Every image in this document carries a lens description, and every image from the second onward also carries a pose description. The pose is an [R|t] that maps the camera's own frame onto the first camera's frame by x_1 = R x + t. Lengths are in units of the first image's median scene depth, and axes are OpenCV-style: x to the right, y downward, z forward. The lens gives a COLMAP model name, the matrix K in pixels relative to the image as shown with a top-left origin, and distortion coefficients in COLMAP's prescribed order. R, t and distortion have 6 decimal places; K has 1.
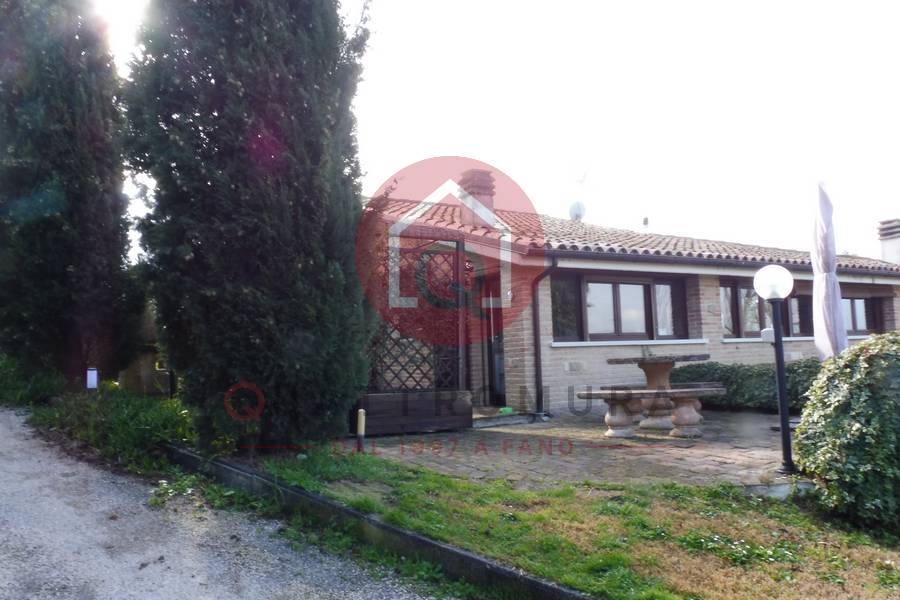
lens RADIAL K [[656.3, 0, 451.8], [0, 656.3, 301.8], [0, 0, 1]] dist [-0.028619, 0.003638]
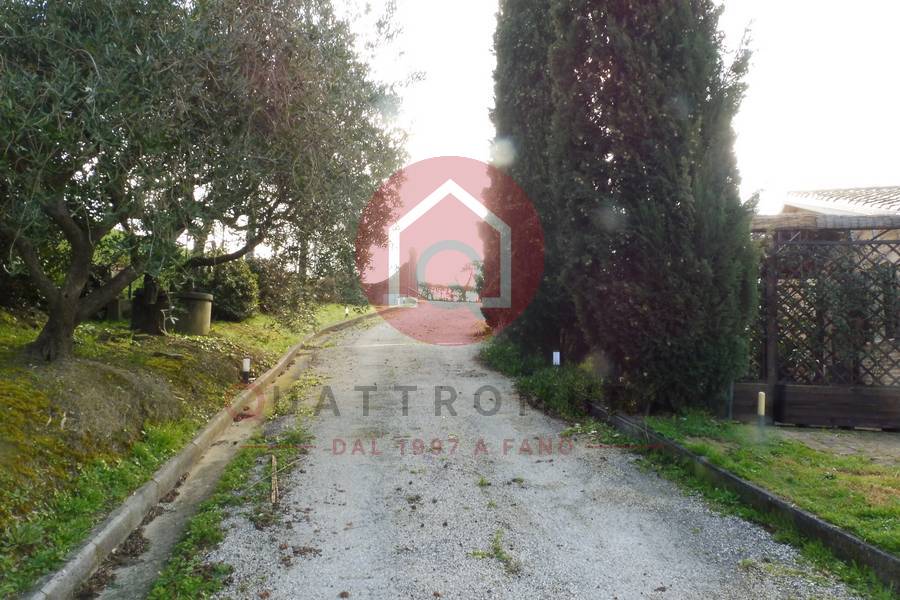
lens RADIAL K [[656.3, 0, 452.9], [0, 656.3, 301.6], [0, 0, 1]] dist [-0.028619, 0.003638]
pose [[0.721515, -0.032080, -0.691656, 0.260434], [0.020266, 0.999477, -0.025217, 0.031533], [0.692103, 0.004178, 0.721787, -0.153114]]
